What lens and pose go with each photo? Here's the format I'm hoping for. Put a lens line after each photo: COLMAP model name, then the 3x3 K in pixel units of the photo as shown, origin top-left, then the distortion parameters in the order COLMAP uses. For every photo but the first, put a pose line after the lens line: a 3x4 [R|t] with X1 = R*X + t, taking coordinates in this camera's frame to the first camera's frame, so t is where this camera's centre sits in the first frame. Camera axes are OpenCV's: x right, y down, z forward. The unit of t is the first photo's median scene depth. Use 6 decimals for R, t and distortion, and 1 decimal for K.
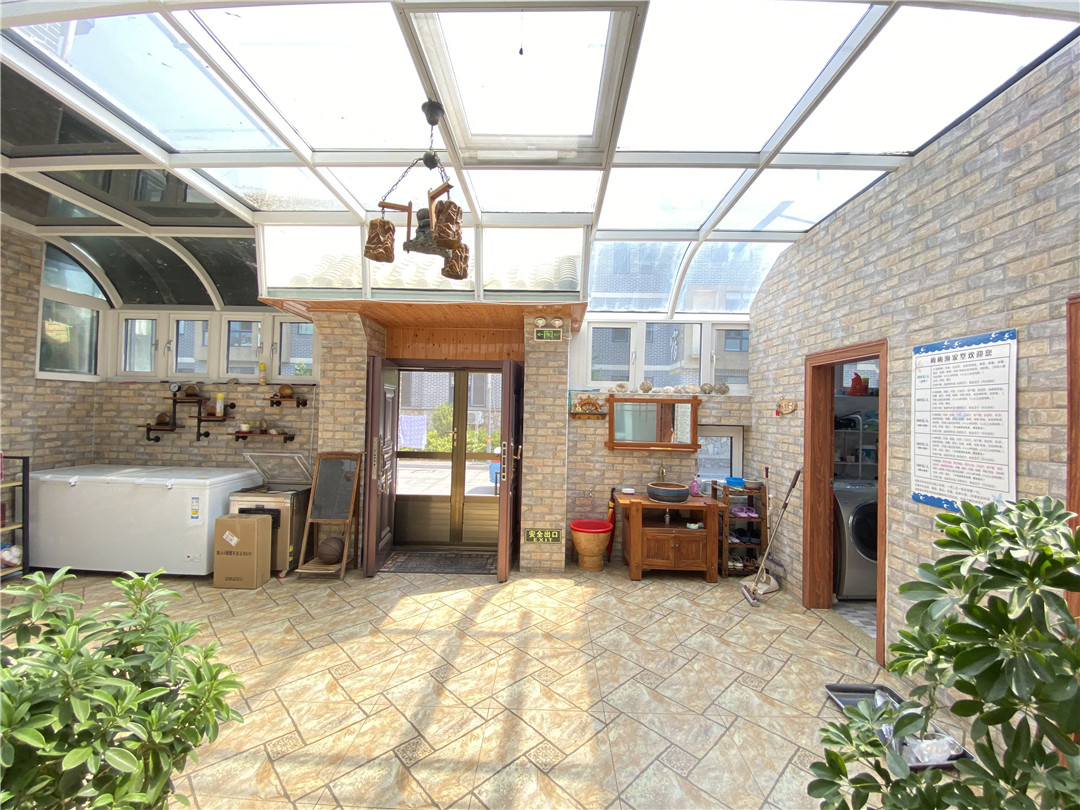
lens RADIAL K [[436.8, 0, 550.0], [0, 436.8, 404.0], [0, 0, 1]] dist [0.034405, -0.028685]
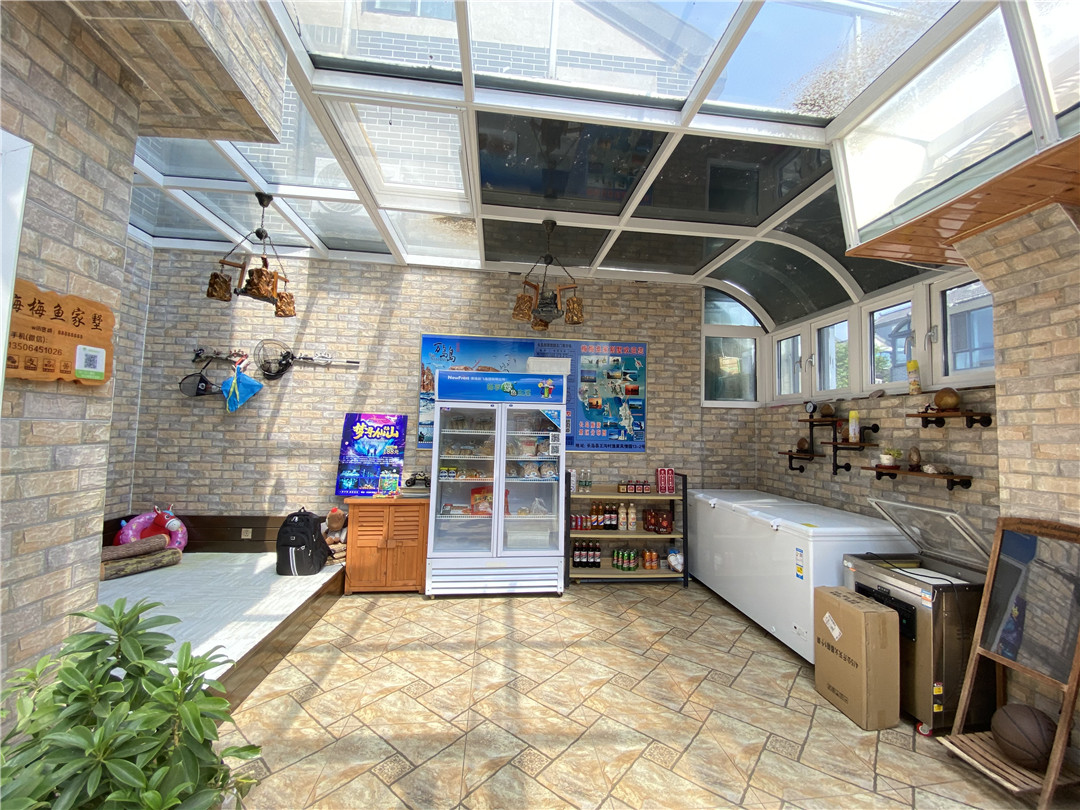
lens RADIAL K [[436.8, 0, 550.0], [0, 436.8, 404.0], [0, 0, 1]] dist [0.034405, -0.028685]
pose [[0.099912, -0.082543, -0.991567, -0.075924], [-0.005994, 0.996485, -0.083556, 0.028713], [0.994978, 0.014291, 0.099066, 0.435557]]
